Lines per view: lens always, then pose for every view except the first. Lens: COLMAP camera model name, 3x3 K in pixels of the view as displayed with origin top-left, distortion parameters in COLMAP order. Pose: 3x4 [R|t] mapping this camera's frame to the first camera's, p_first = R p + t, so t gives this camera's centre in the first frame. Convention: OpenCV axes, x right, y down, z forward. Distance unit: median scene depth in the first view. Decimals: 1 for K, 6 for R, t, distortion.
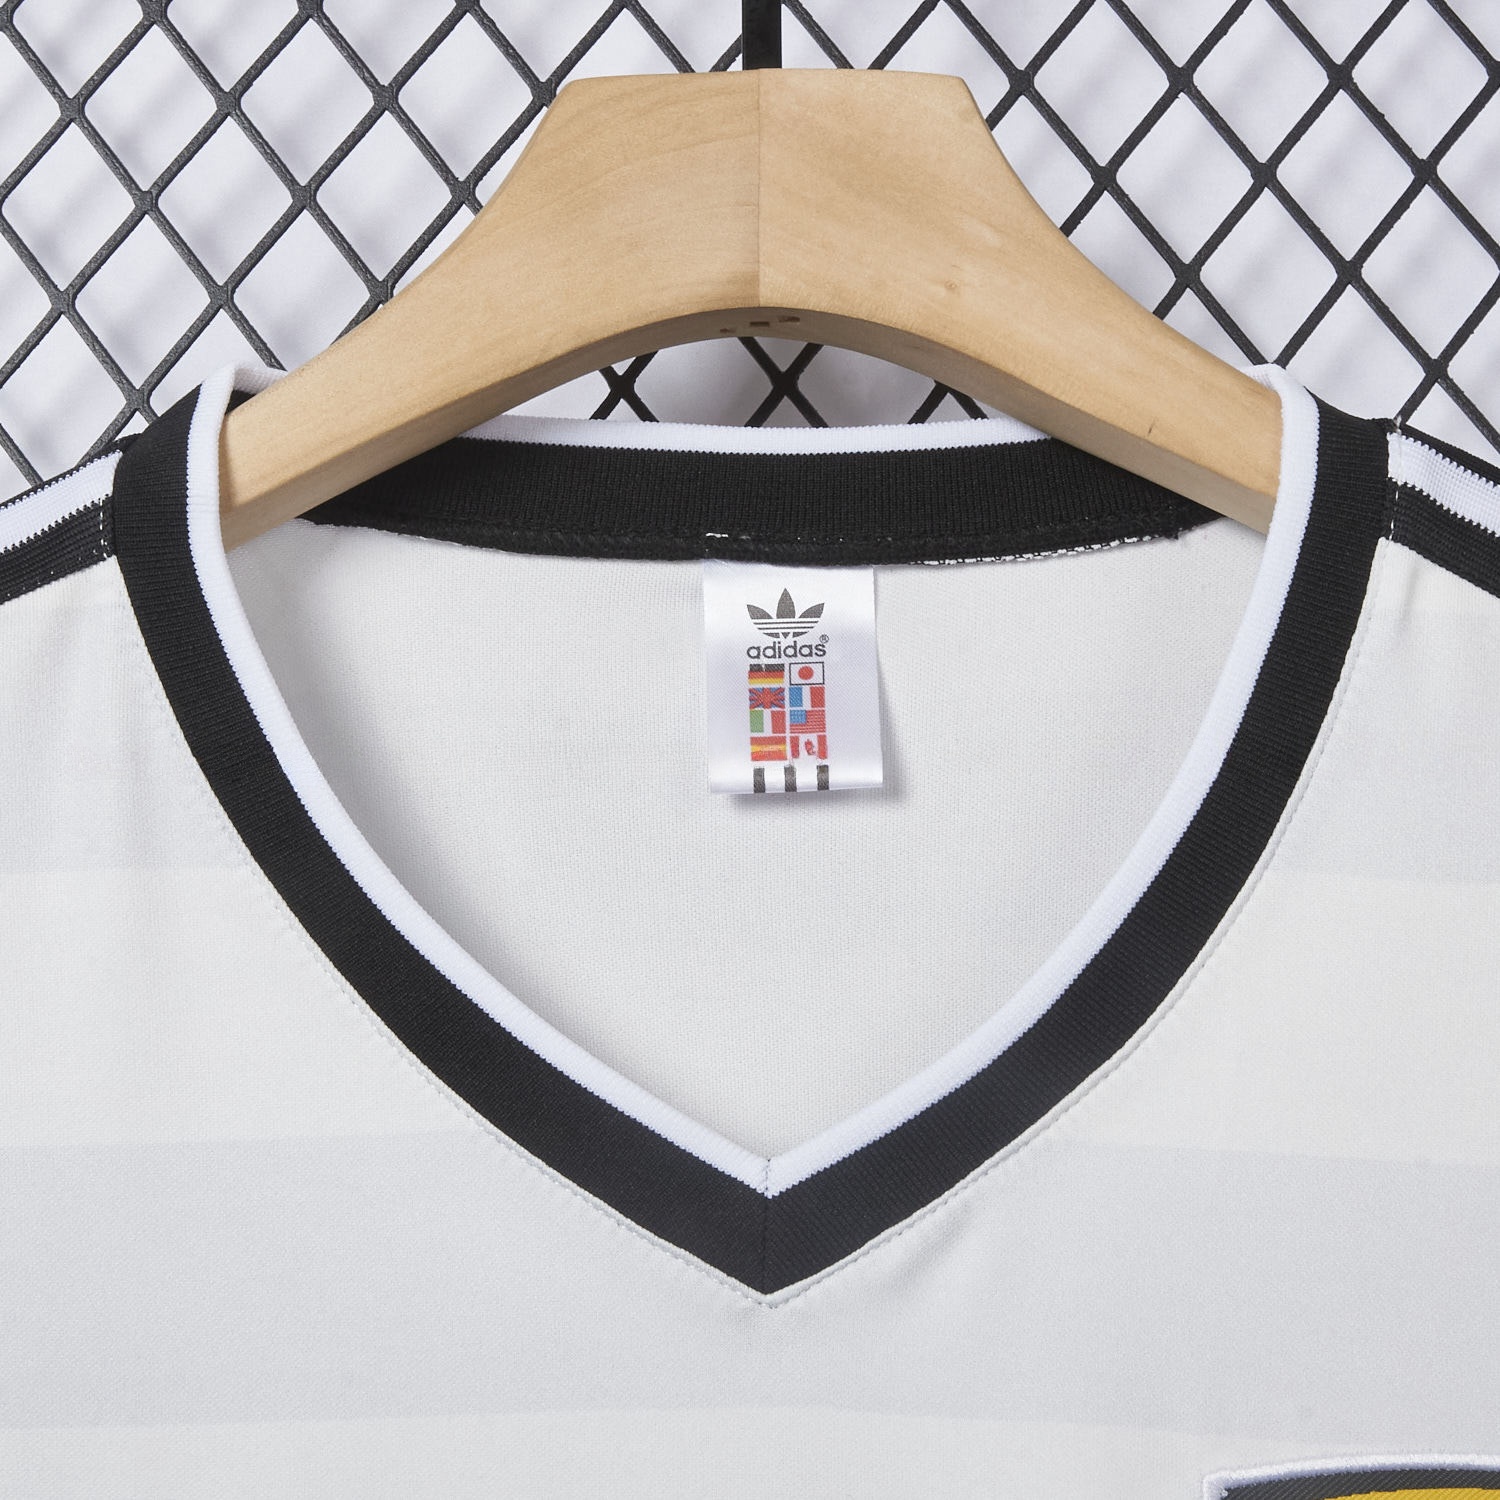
lens RADIAL K [[4056.6, 0, 750.0], [0, 4056.6, 750.0], [0, 0, 1]] dist [-0.056477, 0.719574]
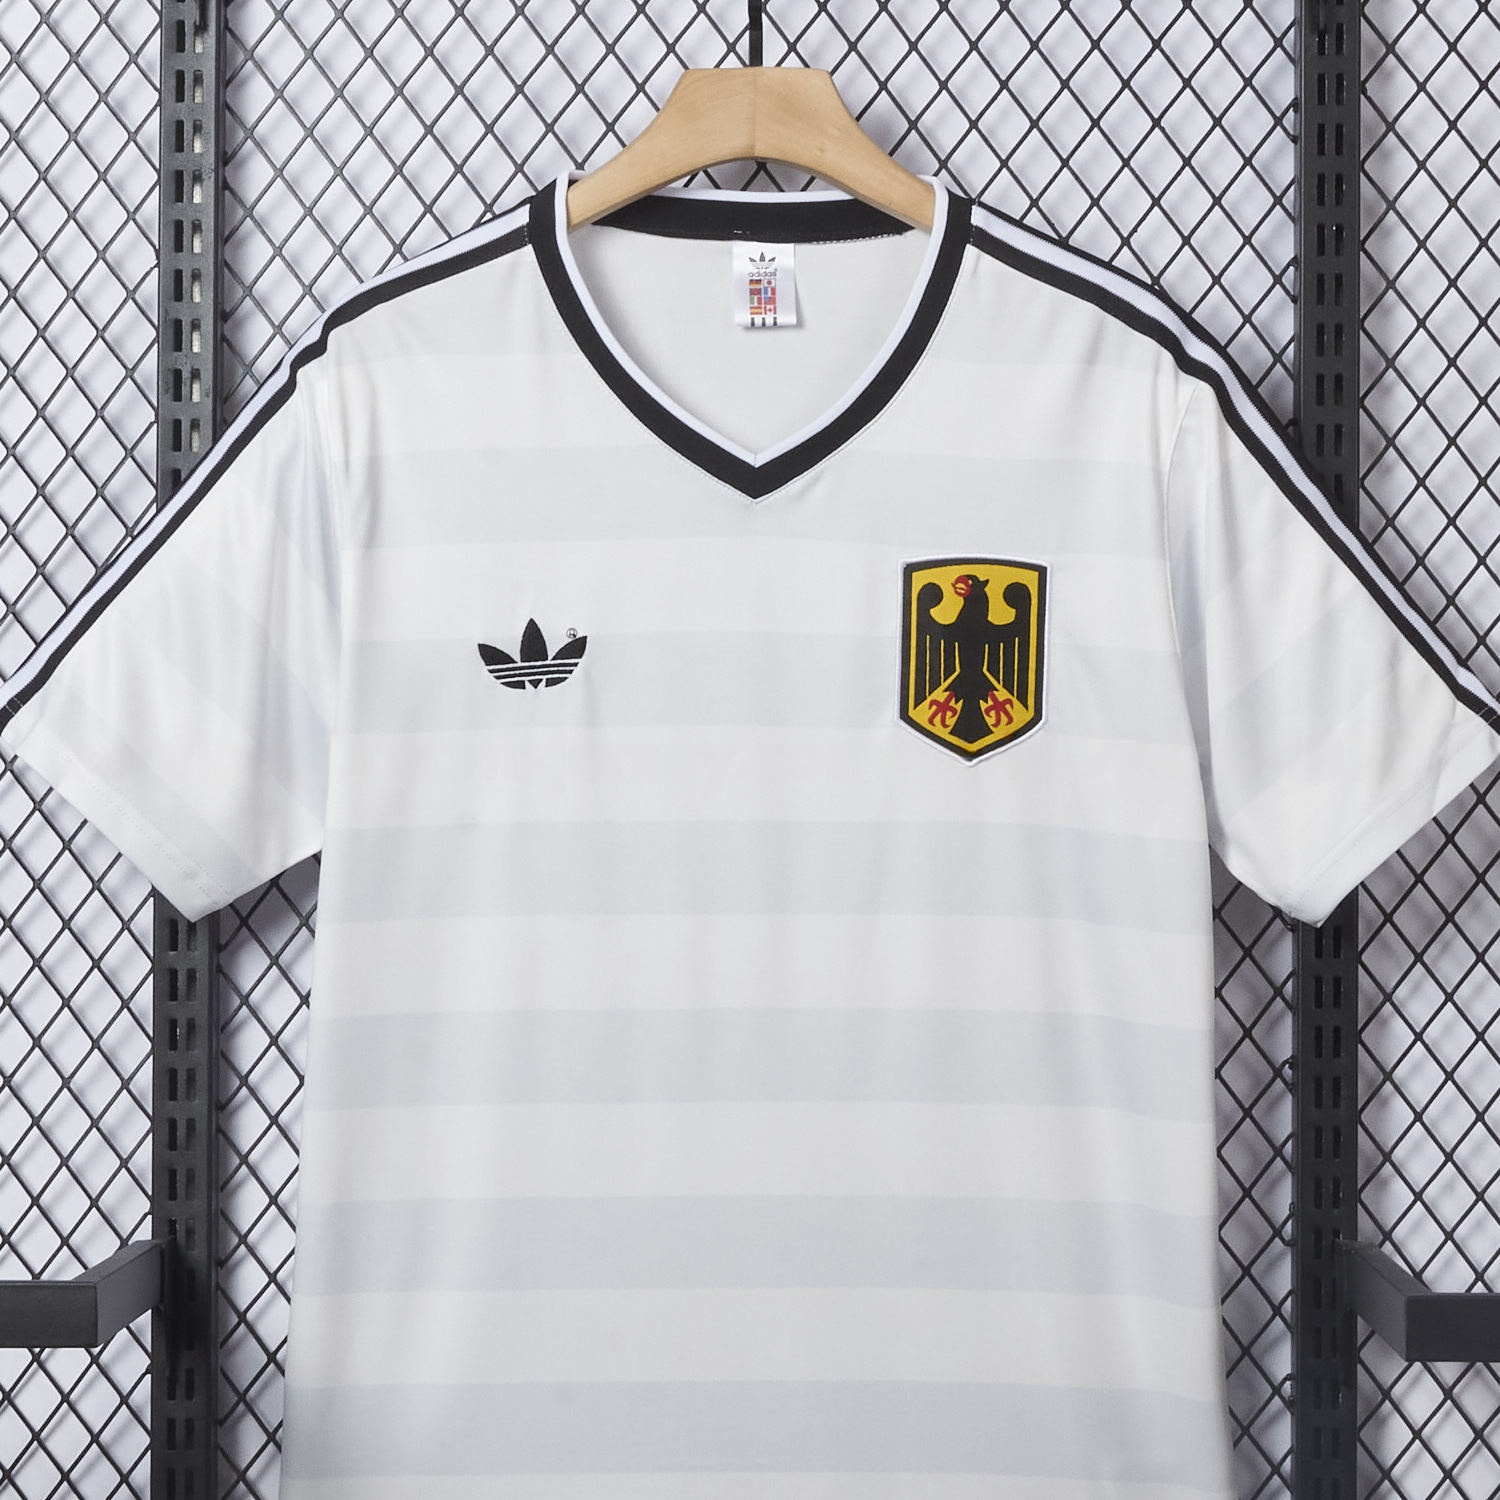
lens RADIAL K [[4056.6, 0, 750.0], [0, 4056.6, 750.0], [0, 0, 1]] dist [-0.056477, 0.719574]
pose [[0.999811, 0.006938, 0.018177, -0.050161], [-0.010112, 0.983463, 0.180825, -0.215020], [-0.016622, -0.180975, 0.983347, -1.887953]]
